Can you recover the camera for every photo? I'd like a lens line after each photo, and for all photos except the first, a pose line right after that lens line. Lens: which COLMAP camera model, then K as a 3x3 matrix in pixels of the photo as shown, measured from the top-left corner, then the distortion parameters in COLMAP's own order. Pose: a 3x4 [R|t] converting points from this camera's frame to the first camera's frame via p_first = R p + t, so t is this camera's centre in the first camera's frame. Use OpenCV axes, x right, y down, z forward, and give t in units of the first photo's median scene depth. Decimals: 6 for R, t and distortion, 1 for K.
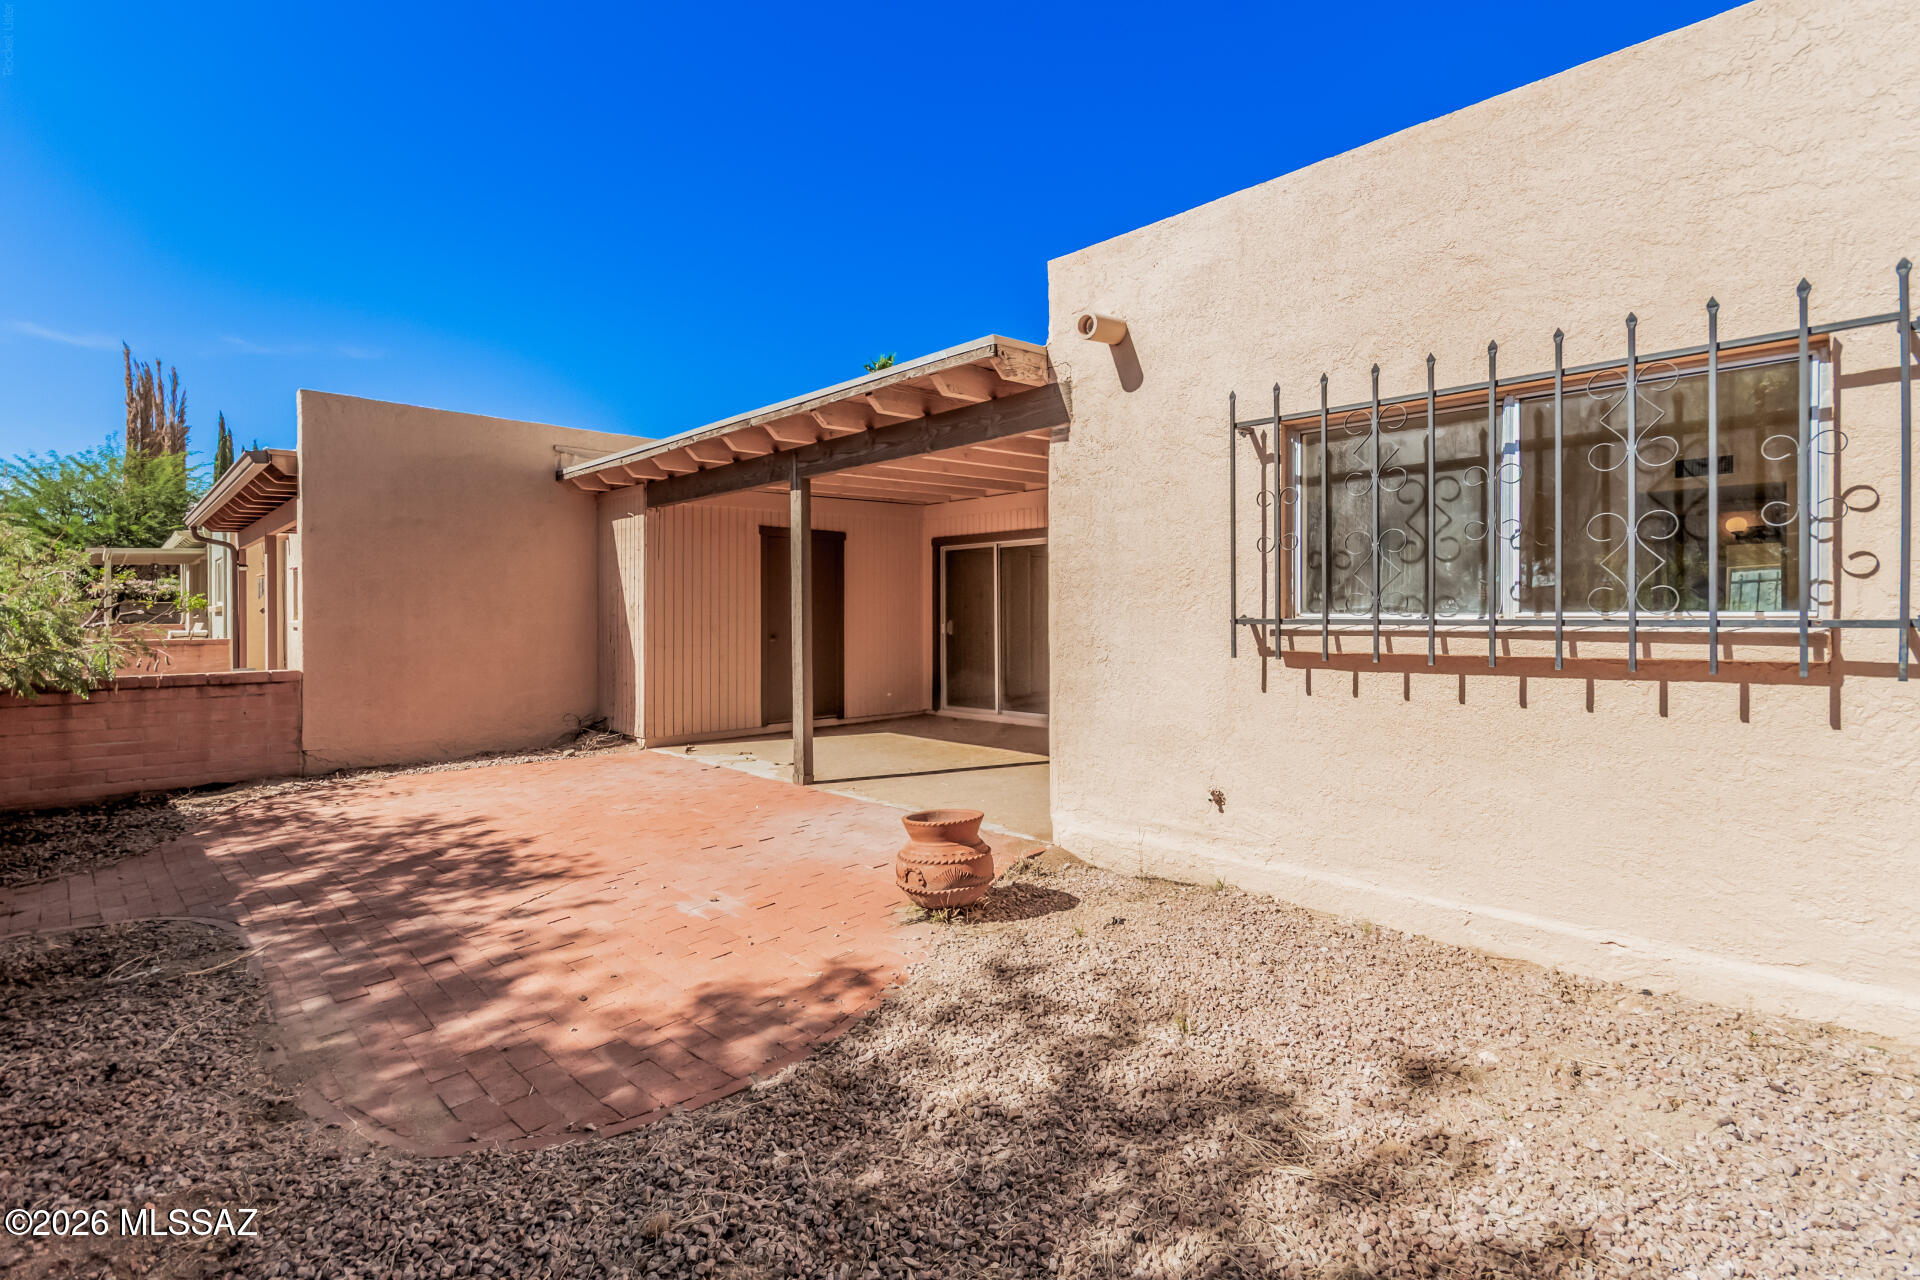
lens RADIAL K [[901.7, 0, 967.7], [0, 901.7, 627.4], [0, 0, 1]] dist [0.006138, 0.000478]
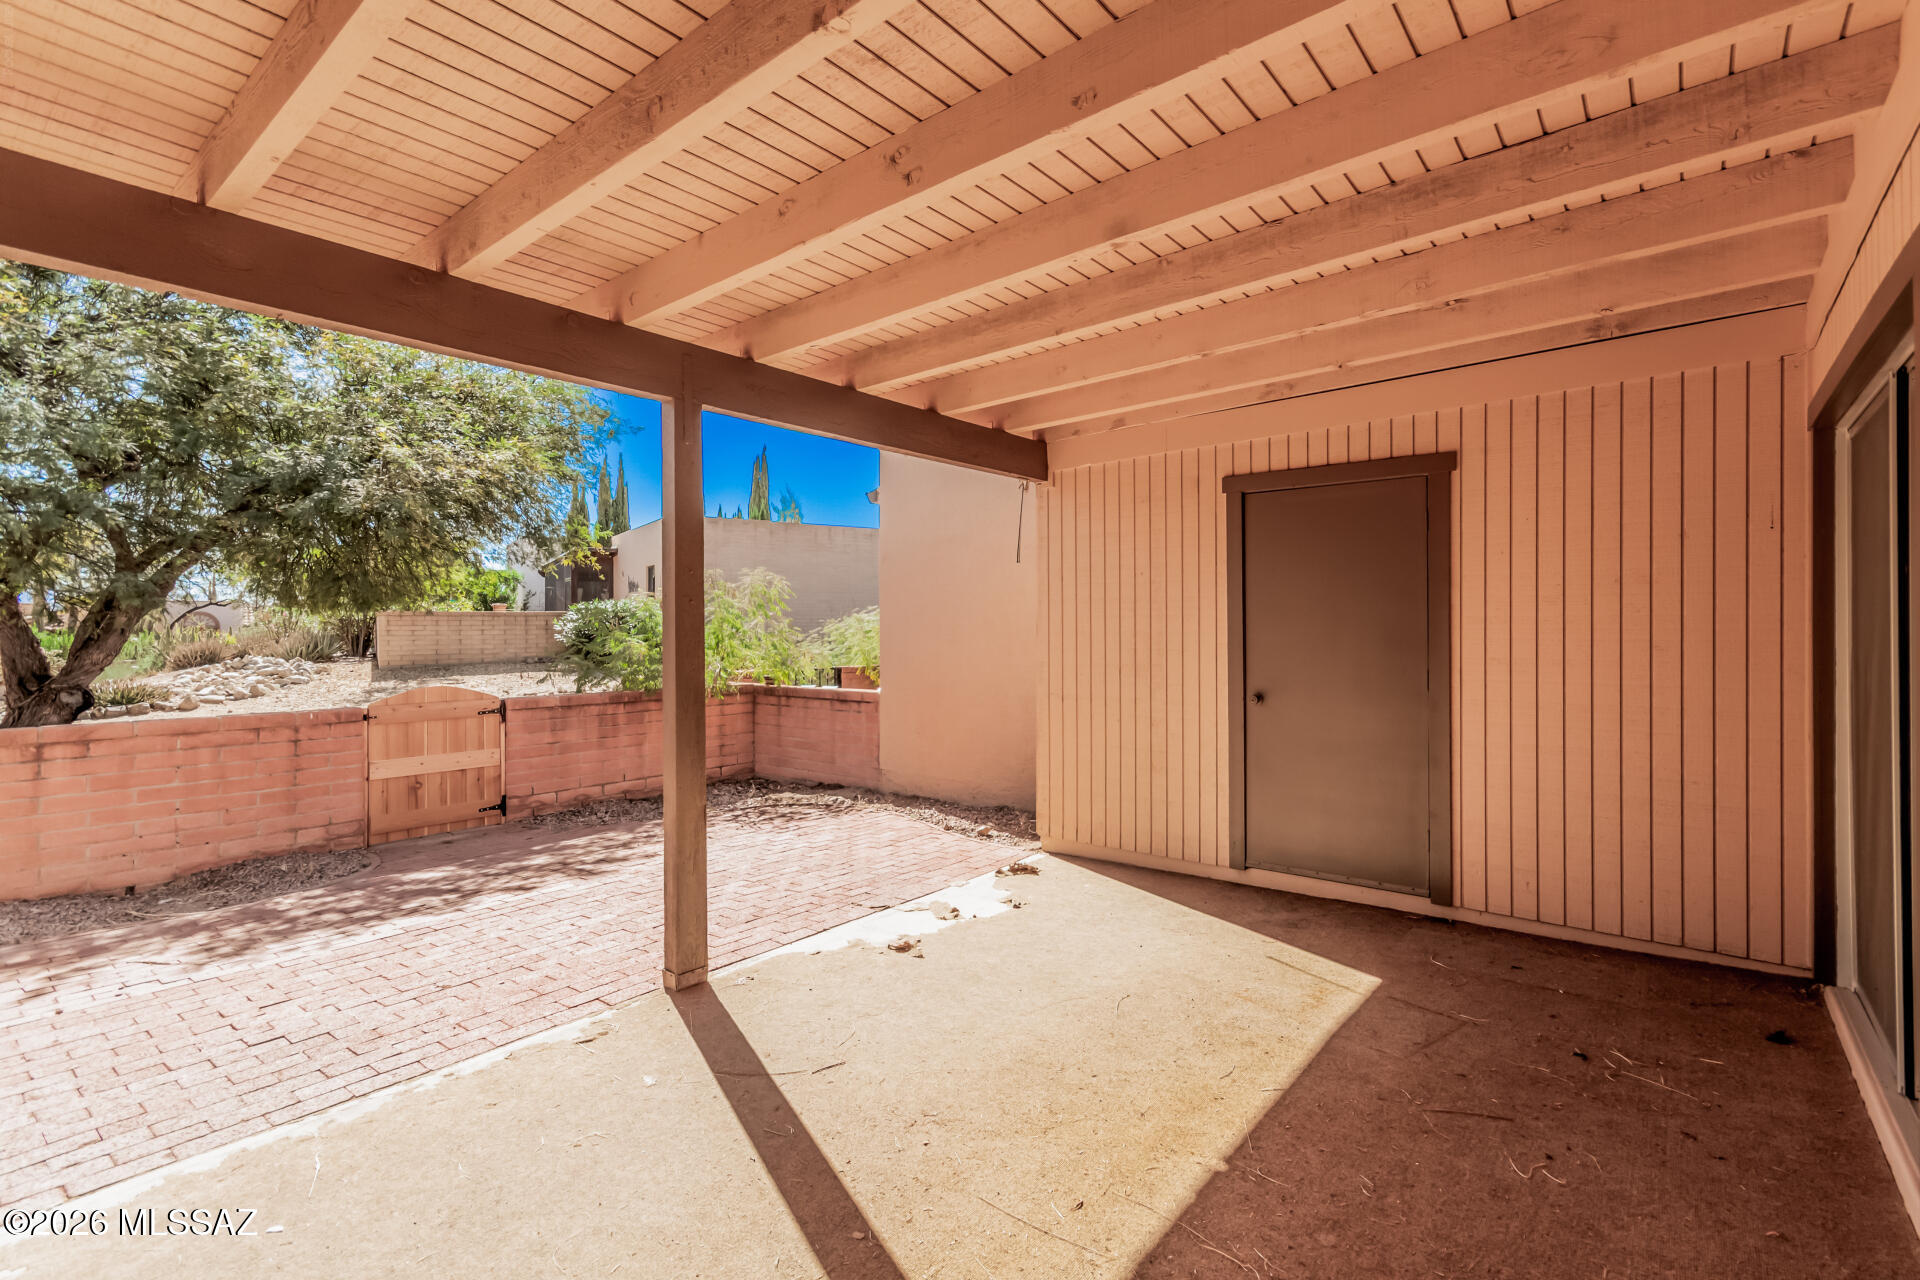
lens RADIAL K [[887.0, 0, 987.5], [0, 887.0, 631.9], [0, 0, 1]] dist [0.000461, -0.000079]
pose [[0.137901, 0.010535, -0.990390, 0.549870], [-0.006238, 0.999933, 0.009768, -0.060877], [0.990426, 0.004831, 0.137958, 1.726968]]
